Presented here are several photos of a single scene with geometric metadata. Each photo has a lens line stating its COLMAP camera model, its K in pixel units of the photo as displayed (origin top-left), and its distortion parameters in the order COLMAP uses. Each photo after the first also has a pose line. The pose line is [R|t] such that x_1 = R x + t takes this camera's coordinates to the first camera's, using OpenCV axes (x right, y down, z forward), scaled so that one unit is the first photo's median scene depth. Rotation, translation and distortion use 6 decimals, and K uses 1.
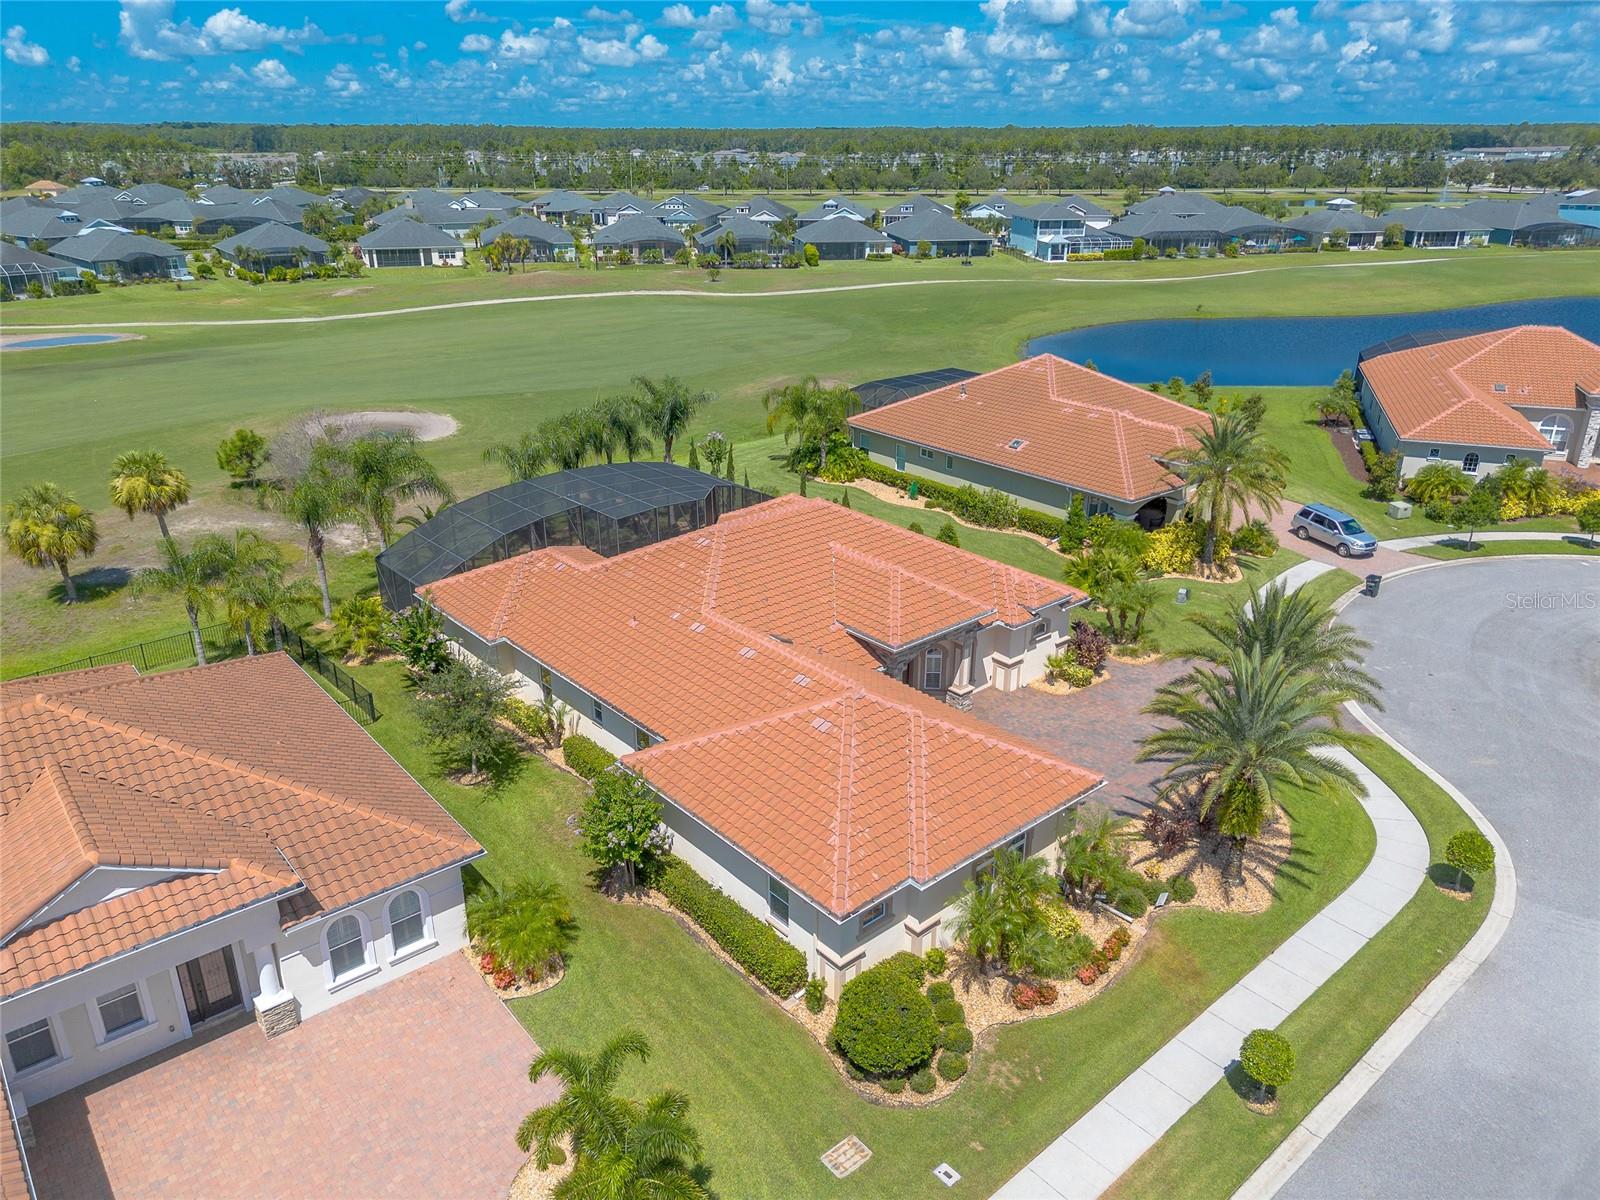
lens RADIAL K [[1130.4, 0, 798.0], [0, 1130.4, 605.4], [0, 0, 1]] dist [0.063384, -0.061367]
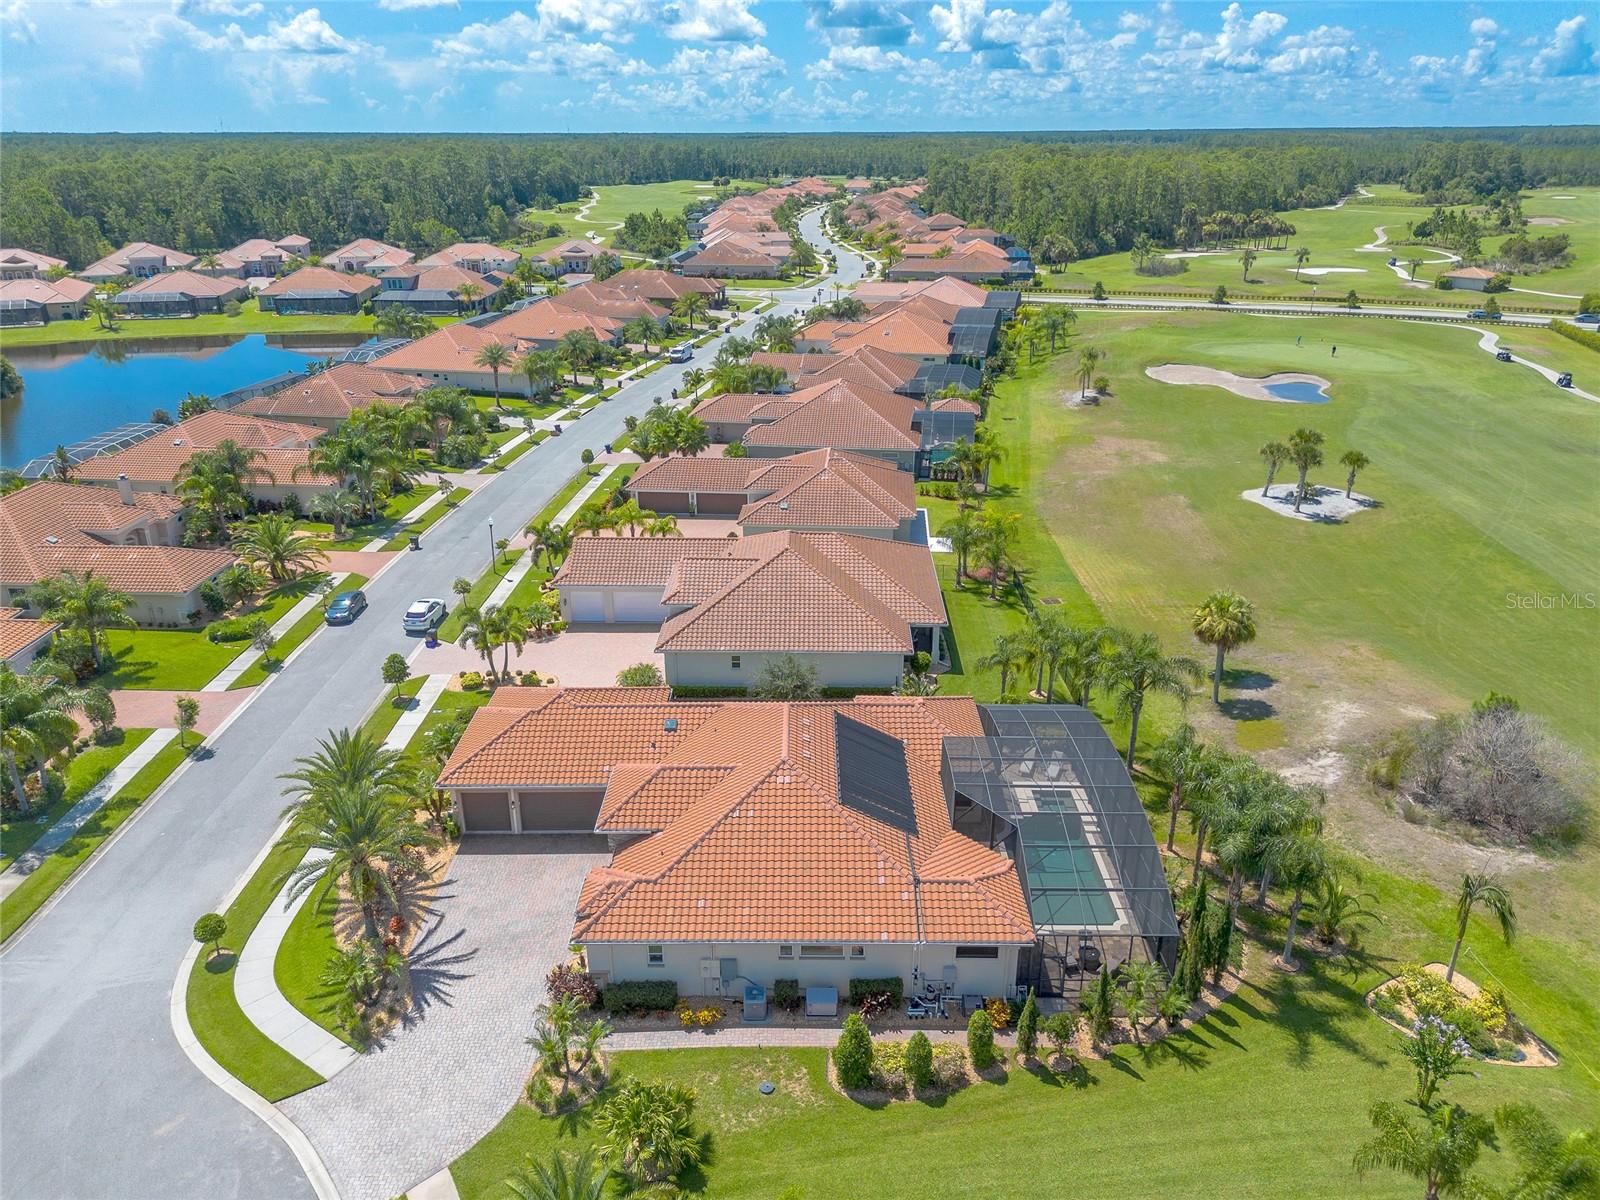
lens RADIAL K [[1115.5, 0, 801.3], [0, 1115.5, 636.2], [0, 0, 1]] dist [0.031124, -0.008432]
pose [[-0.663181, 0.308367, -0.681983, 0.722953], [-0.285895, 0.737721, 0.611582, -0.868348], [0.691704, 0.600565, -0.401082, 1.421627]]
